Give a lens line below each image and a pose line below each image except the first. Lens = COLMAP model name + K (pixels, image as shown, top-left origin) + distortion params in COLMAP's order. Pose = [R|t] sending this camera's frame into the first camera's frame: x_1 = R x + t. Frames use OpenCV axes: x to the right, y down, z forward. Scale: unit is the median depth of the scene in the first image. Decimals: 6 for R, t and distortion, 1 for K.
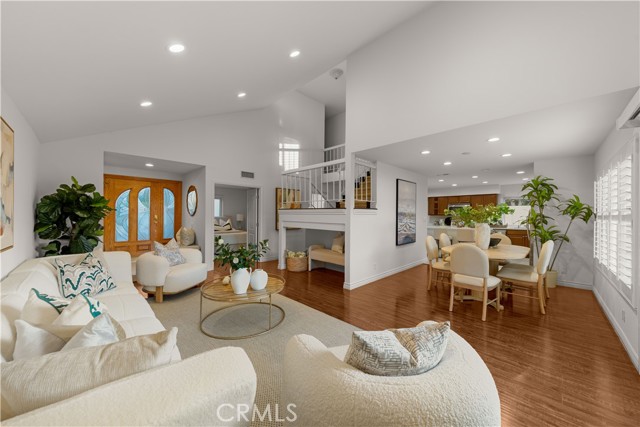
lens RADIAL K [[232.6, 0, 318.9], [0, 232.6, 215.5], [0, 0, 1]] dist [0.000626, -0.000124]
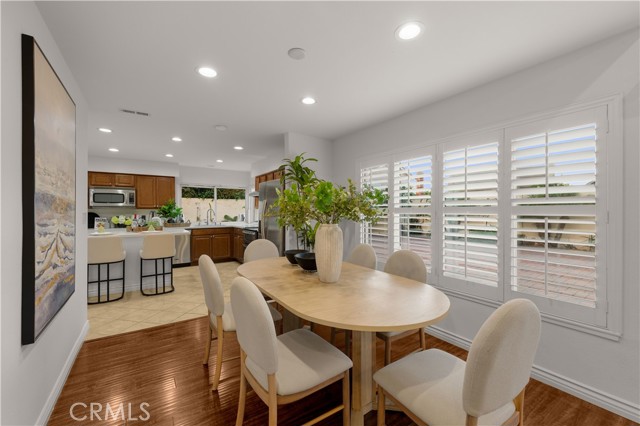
lens RADIAL K [[268.8, 0, 320.0], [0, 268.8, 213.0], [0, 0, 1]] dist [0.008906, -0.000007]
pose [[0.194561, -0.015299, 0.980771, 0.072106], [0.001962, 0.999882, 0.015208, 0.000700], [-0.980888, -0.001035, 0.194568, 0.426318]]
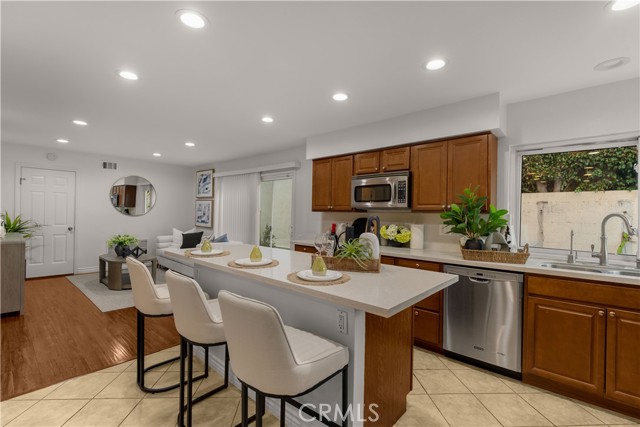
lens RADIAL K [[289.0, 0, 321.6], [0, 289.0, 215.1], [0, 0, 1]] dist [0.020495, -0.000365]
pose [[0.998123, 0.009270, 0.060537, 0.548188], [-0.009520, 0.999947, 0.003844, 0.002970], [-0.060498, -0.004413, 0.998159, 0.673381]]
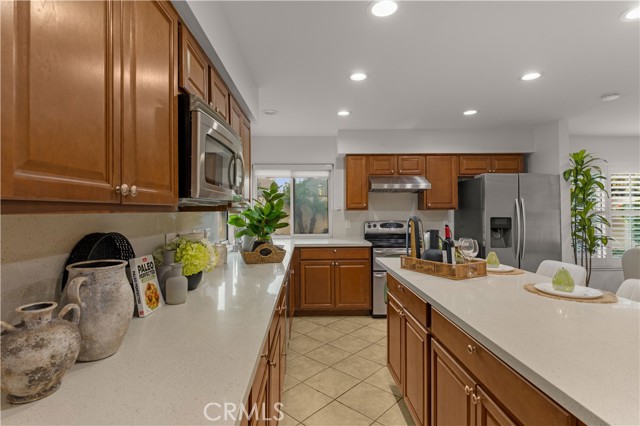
lens RADIAL K [[326.7, 0, 313.5], [0, 326.7, 213.2], [0, 0, 1]] dist [0.000529, 0.000092]
pose [[-0.716452, -0.012385, 0.697526, 0.475079], [-0.003424, 0.999893, 0.014237, -0.002855], [-0.697628, 0.007812, -0.716418, 1.192568]]
